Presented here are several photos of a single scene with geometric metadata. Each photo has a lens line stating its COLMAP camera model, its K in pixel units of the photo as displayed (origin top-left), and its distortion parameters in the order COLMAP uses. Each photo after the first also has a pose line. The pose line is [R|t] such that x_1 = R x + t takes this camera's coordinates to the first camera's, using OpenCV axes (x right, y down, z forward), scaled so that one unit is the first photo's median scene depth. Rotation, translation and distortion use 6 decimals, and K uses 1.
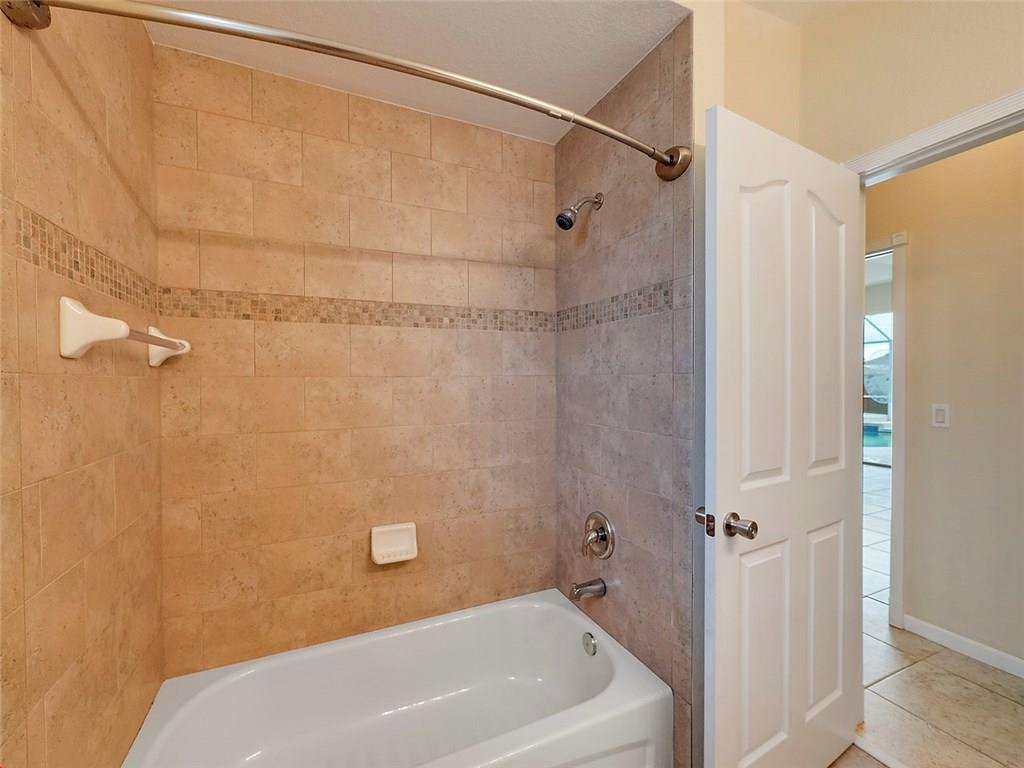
lens RADIAL K [[438.0, 0, 511.9], [0, 438.0, 384.7], [0, 0, 1]] dist [0.002439, 0.000085]
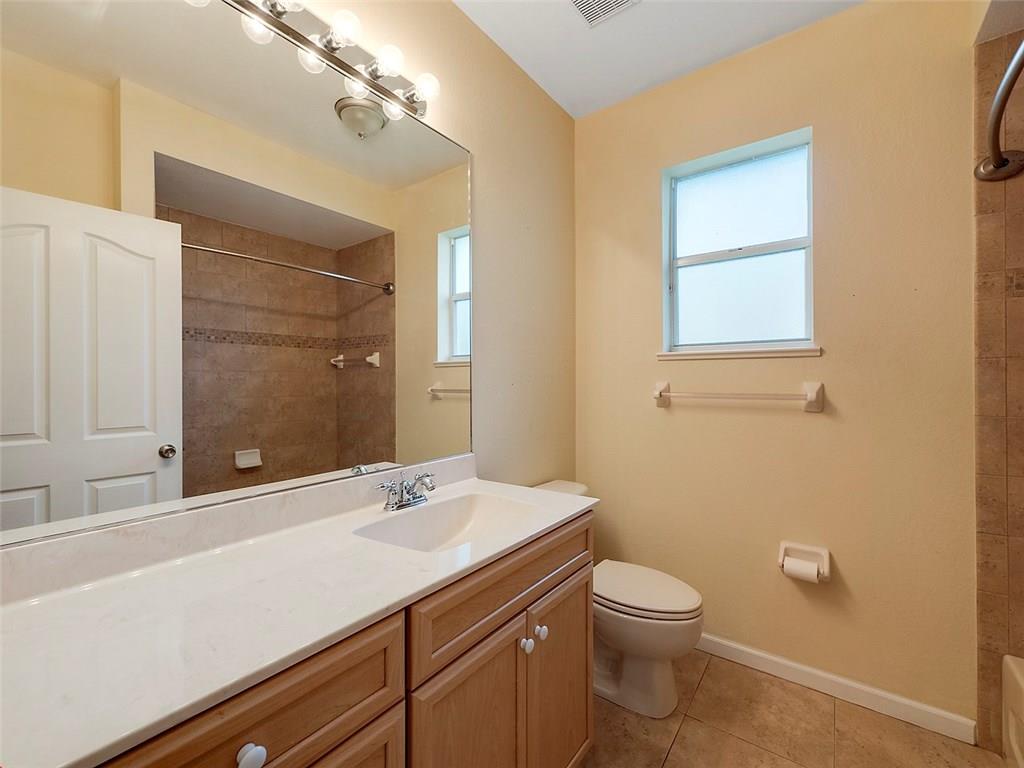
lens RADIAL K [[438.0, 0, 515.7], [0, 438.0, 383.6], [0, 0, 1]] dist [0.002439, 0.000085]
pose [[0.877253, 0.002190, 0.480024, -0.162155], [0.001498, 0.999972, -0.007298, 0.035239], [-0.480027, 0.007121, 0.877225, -1.337014]]
